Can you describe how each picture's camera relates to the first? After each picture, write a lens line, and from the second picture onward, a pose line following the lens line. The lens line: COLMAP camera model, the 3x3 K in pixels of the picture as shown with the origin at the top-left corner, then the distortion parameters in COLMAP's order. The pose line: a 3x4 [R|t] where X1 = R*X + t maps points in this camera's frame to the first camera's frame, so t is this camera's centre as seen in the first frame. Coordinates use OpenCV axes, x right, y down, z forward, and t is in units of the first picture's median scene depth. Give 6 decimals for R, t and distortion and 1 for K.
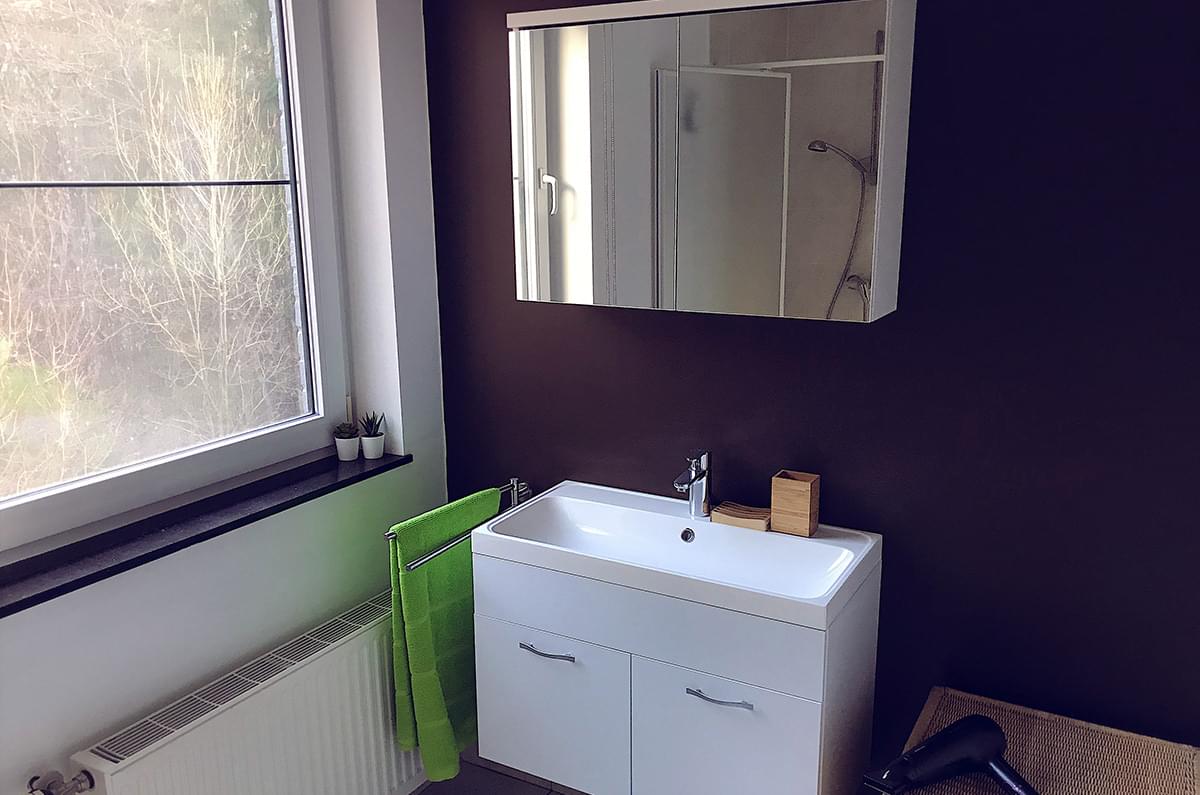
lens RADIAL K [[980.4, 0, 600.0], [0, 980.4, 397.5], [0, 0, 1]] dist [-0.000421, -0.000079]
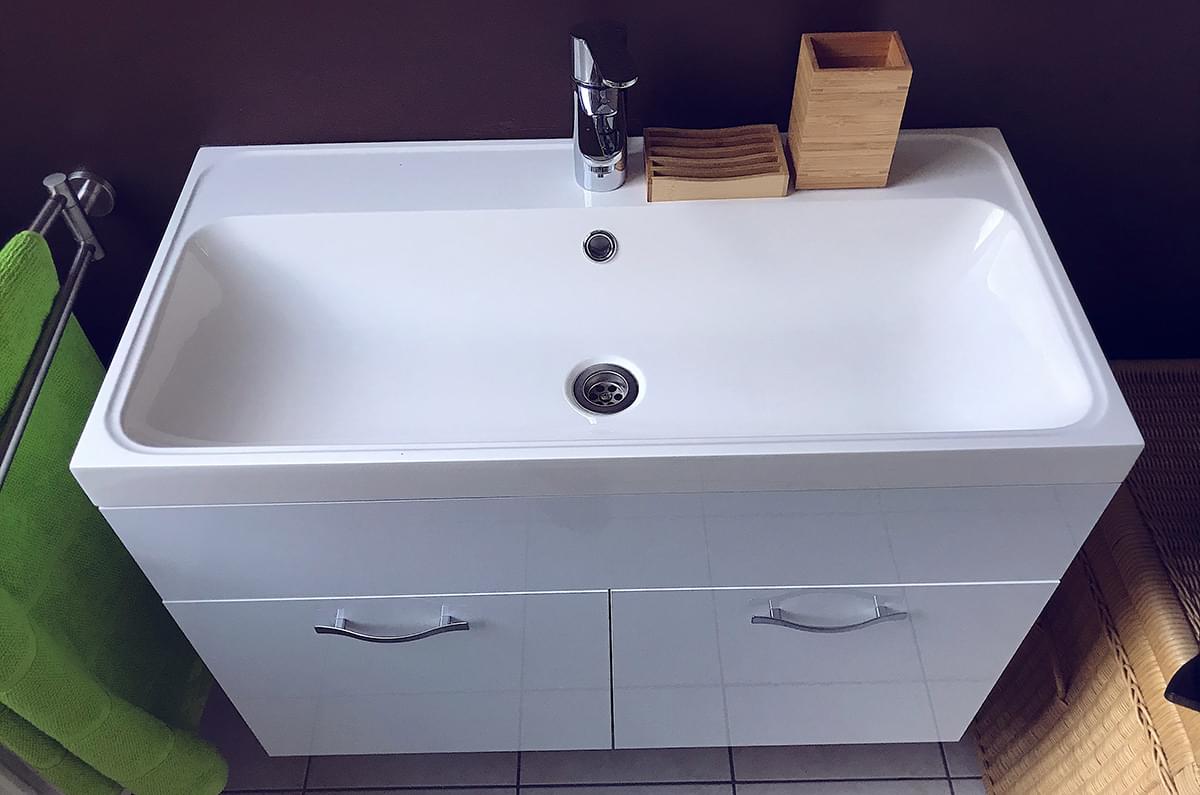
lens RADIAL K [[1014.9, 0, 600.0], [0, 1014.9, 397.5], [0, 0, 1]] dist [0.005652, 0.000520]
pose [[0.861122, -0.395310, 0.319684, -0.075715], [0.131953, 0.781044, 0.610376, -0.074134], [-0.490975, -0.483425, 0.724737, 0.663599]]
